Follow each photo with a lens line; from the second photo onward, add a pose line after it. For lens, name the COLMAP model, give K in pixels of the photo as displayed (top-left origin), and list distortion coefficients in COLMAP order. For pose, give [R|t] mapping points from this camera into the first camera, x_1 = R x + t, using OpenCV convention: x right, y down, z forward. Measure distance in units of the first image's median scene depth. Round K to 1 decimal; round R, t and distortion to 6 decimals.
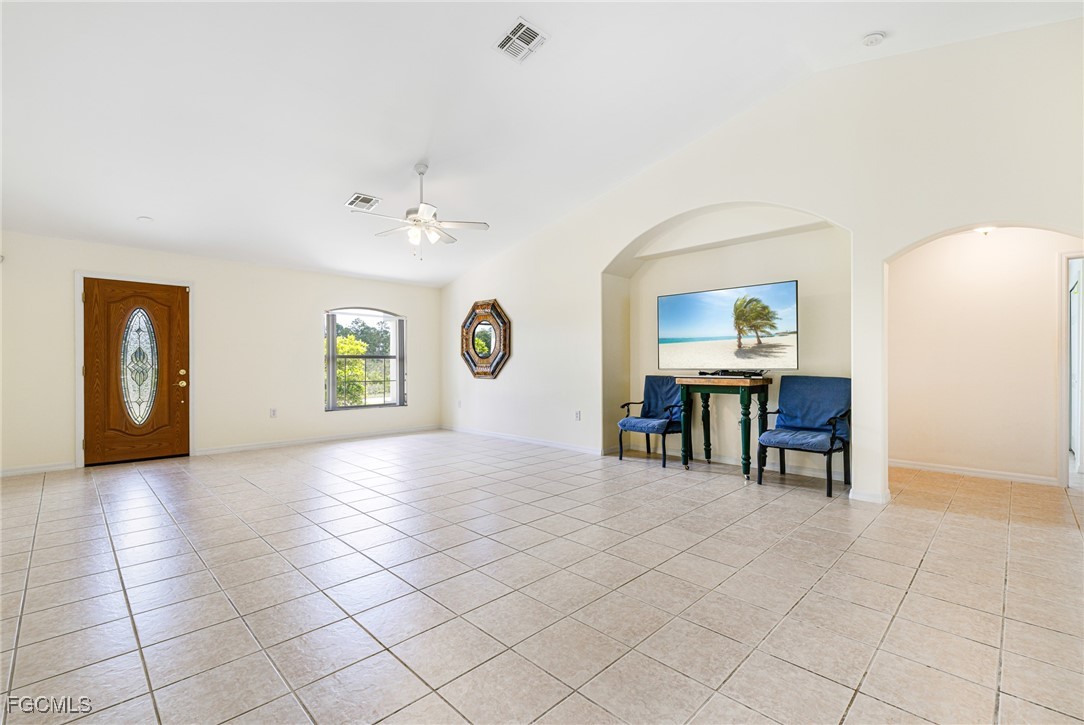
lens RADIAL K [[475.6, 0, 544.5], [0, 475.6, 363.5], [0, 0, 1]] dist [-0.001313, 0.002052]
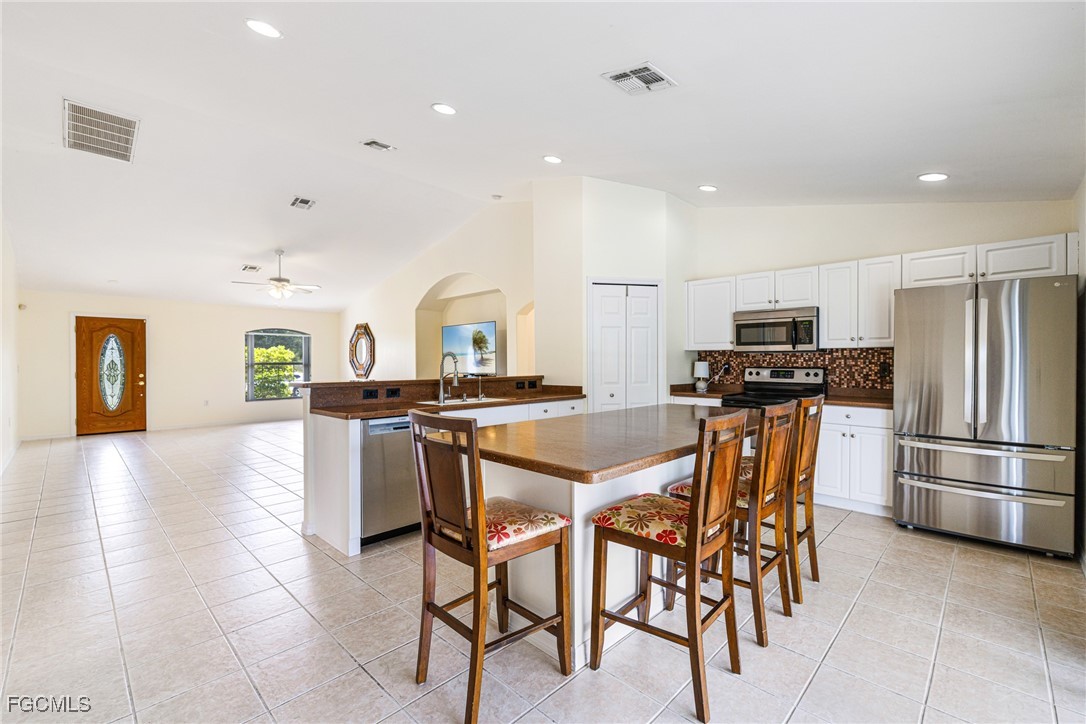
lens RADIAL K [[476.5, 0, 543.2], [0, 476.5, 360.5], [0, 0, 1]] dist [-0.001313, 0.002052]
pose [[0.999810, -0.004489, 0.018970, 0.538152], [0.004553, 0.999984, -0.003369, -0.021164], [-0.018955, 0.003455, 0.999814, -0.596028]]
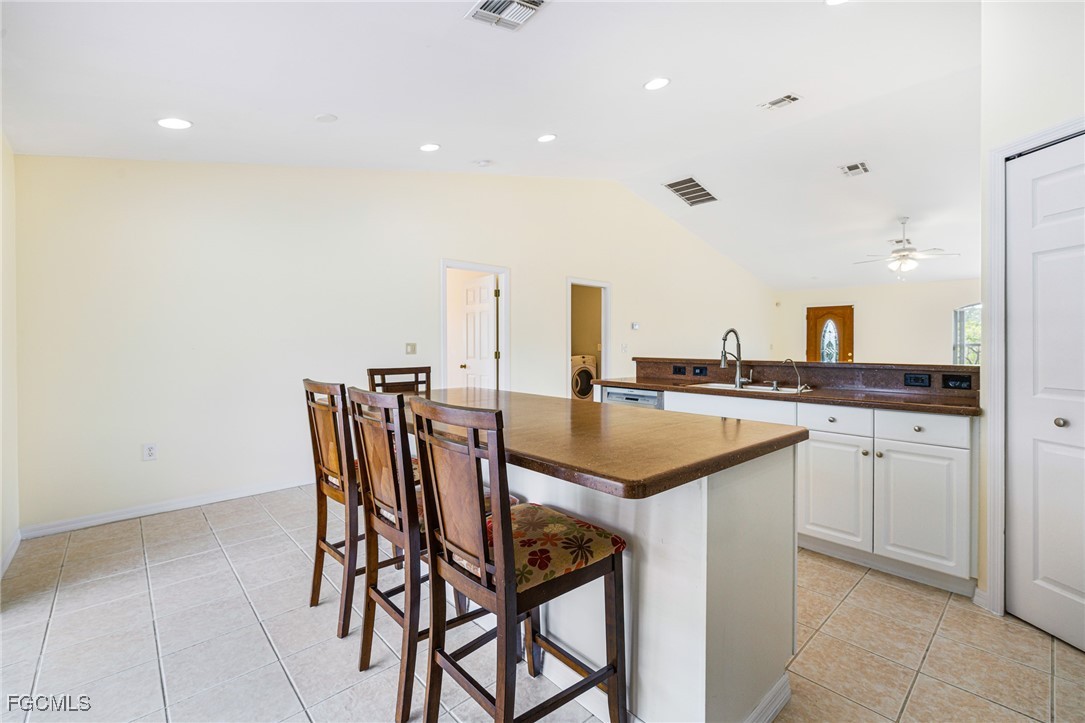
lens RADIAL K [[476.1, 0, 558.9], [0, 476.1, 346.0], [0, 0, 1]] dist [-0.001313, 0.002052]
pose [[-0.014584, 0.003163, -0.999889, 1.092776], [-0.003047, 0.999990, 0.003208, -0.016458], [0.999889, 0.003094, -0.014575, -0.048640]]
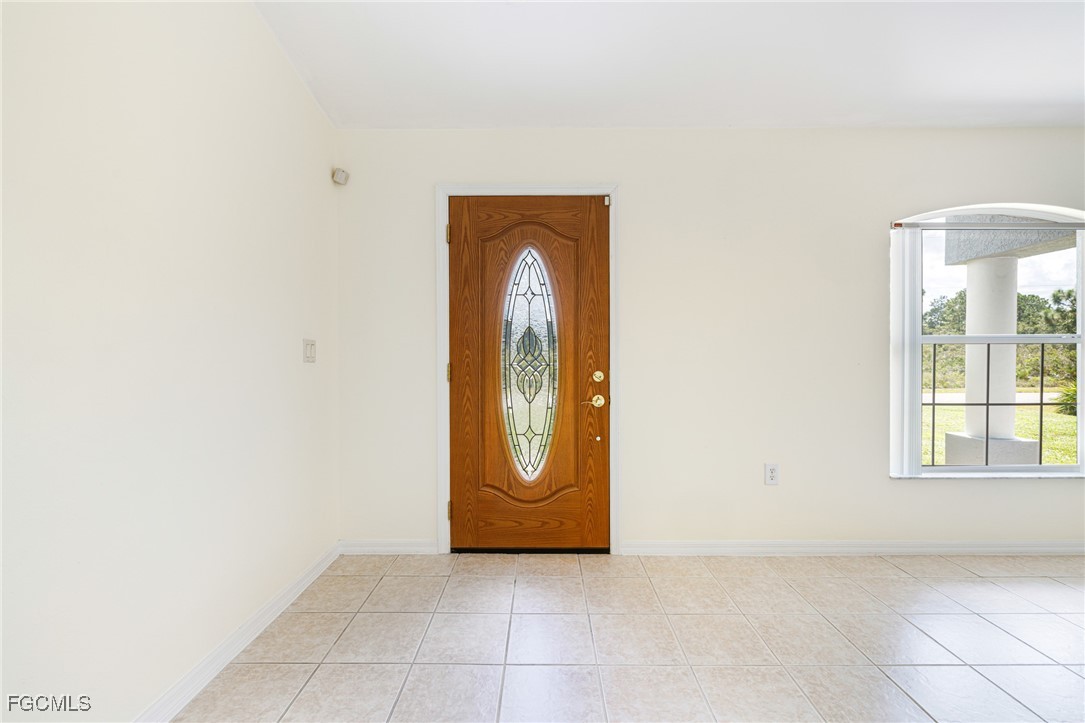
lens RADIAL K [[476.1, 0, 541.0], [0, 476.1, 372.8], [0, 0, 1]] dist [-0.001313, 0.002052]
pose [[0.699040, 0.010668, -0.715003, -0.501999], [0.002387, 0.999848, 0.017252, 0.006624], [0.715078, -0.013767, 0.698909, 0.682167]]
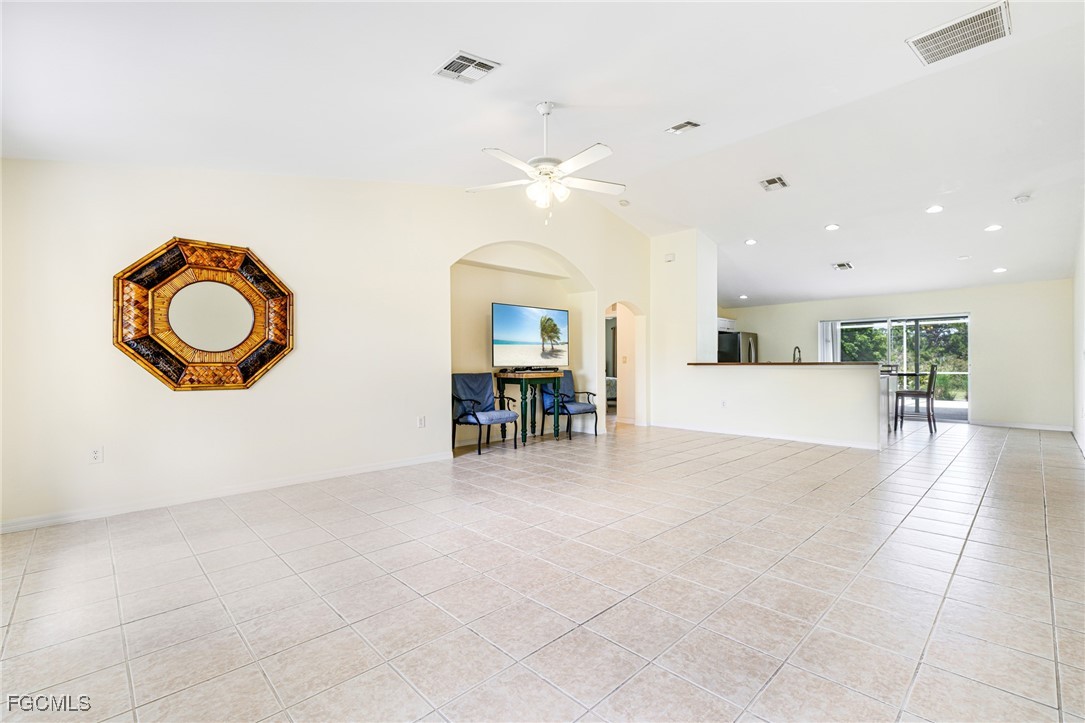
lens RADIAL K [[476.1, 0, 535.5], [0, 476.1, 359.4], [0, 0, 1]] dist [-0.001313, 0.002052]
pose [[0.019998, 0.004278, 0.999791, -0.884111], [-0.002166, 0.999989, -0.004236, -0.001612], [-0.999798, -0.002081, 0.020007, 0.863218]]
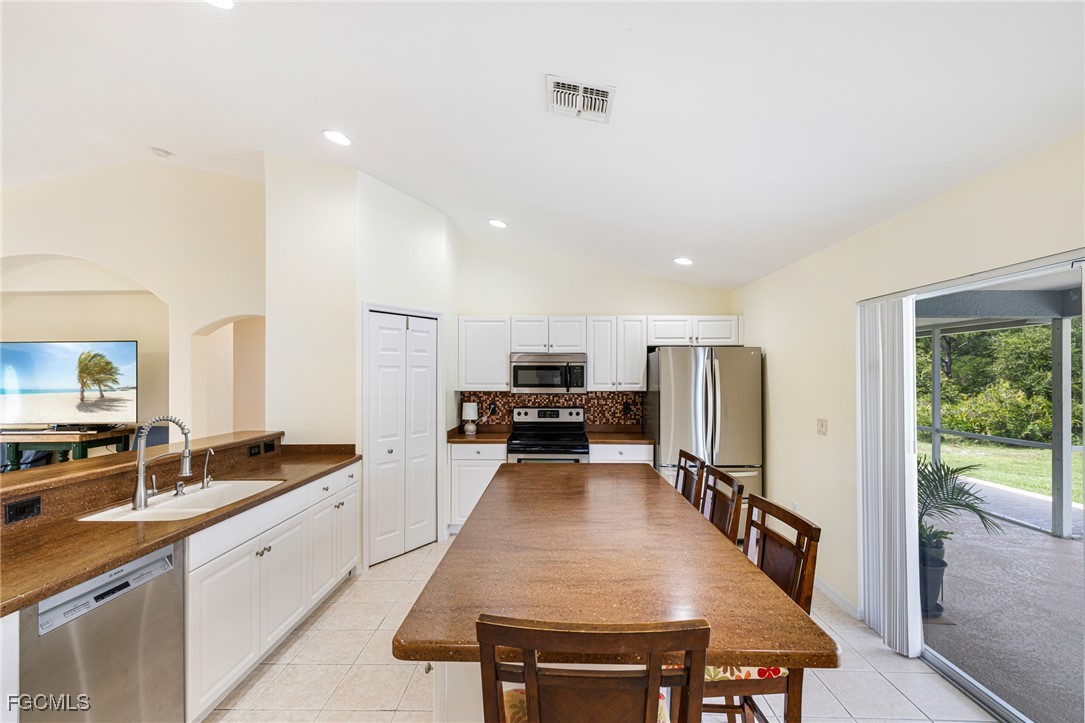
lens RADIAL K [[476.1, 0, 548.1], [0, 476.1, 361.3], [0, 0, 1]] dist [-0.001313, 0.002052]
pose [[0.703052, 0.016826, 0.710940, 0.333418], [0.004078, 0.999608, -0.027690, -0.074204], [-0.711127, 0.022366, 0.702708, -0.370896]]
